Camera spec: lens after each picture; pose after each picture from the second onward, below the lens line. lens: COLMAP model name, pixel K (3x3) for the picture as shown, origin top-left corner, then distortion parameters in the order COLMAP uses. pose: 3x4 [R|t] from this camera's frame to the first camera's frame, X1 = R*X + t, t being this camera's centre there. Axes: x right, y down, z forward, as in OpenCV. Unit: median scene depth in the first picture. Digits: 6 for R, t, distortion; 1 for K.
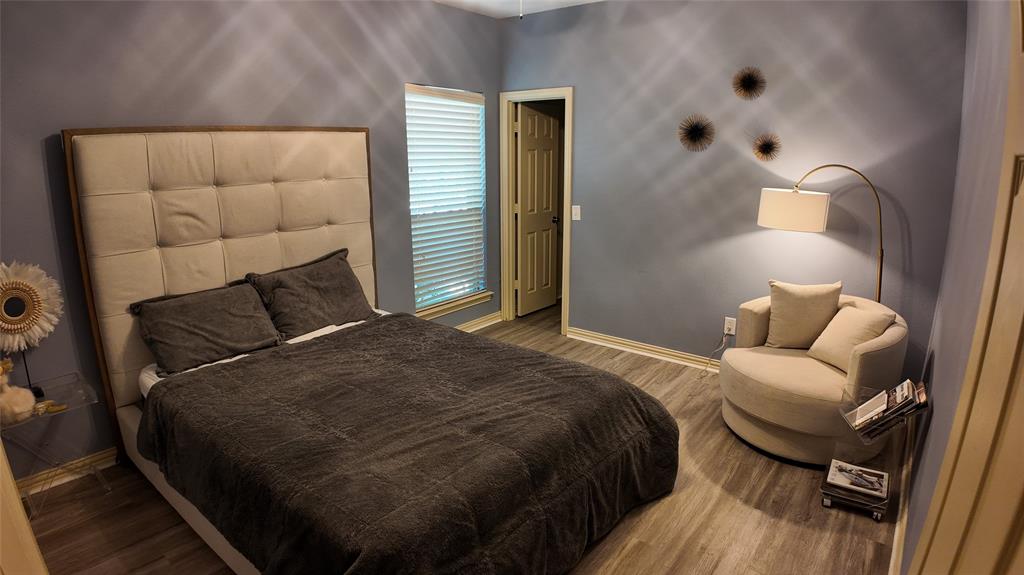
lens RADIAL K [[544.7, 0, 509.6], [0, 544.7, 293.3], [0, 0, 1]] dist [-0.123441, 0.000768]
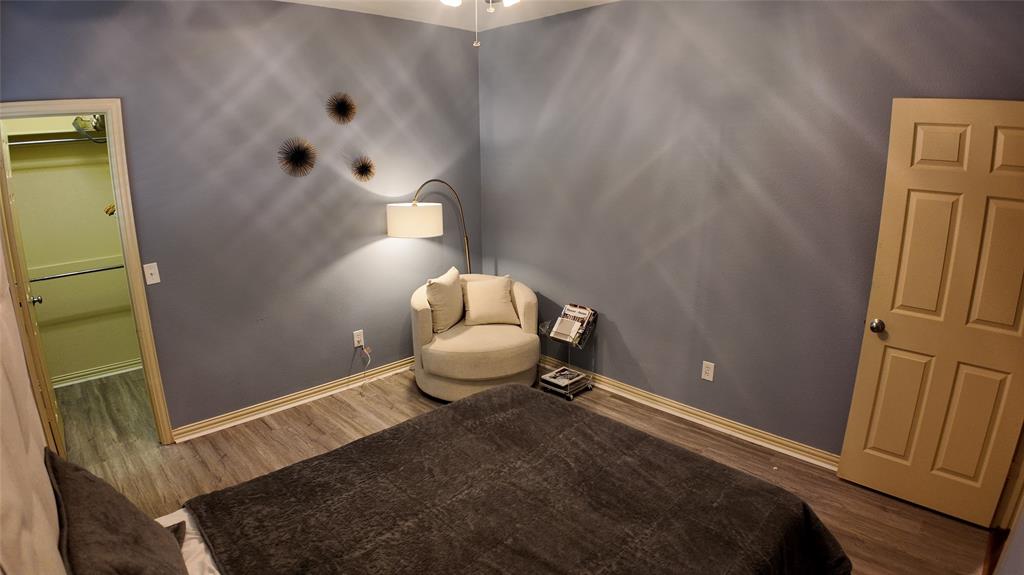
lens RADIAL K [[544.7, 0, 509.6], [0, 544.7, 293.3], [0, 0, 1]] dist [-0.123441, 0.000768]
pose [[0.122911, -0.245441, 0.961588, -0.581192], [0.258540, 0.943396, 0.207750, -0.176117], [-0.958149, 0.223075, 0.179410, 0.532791]]
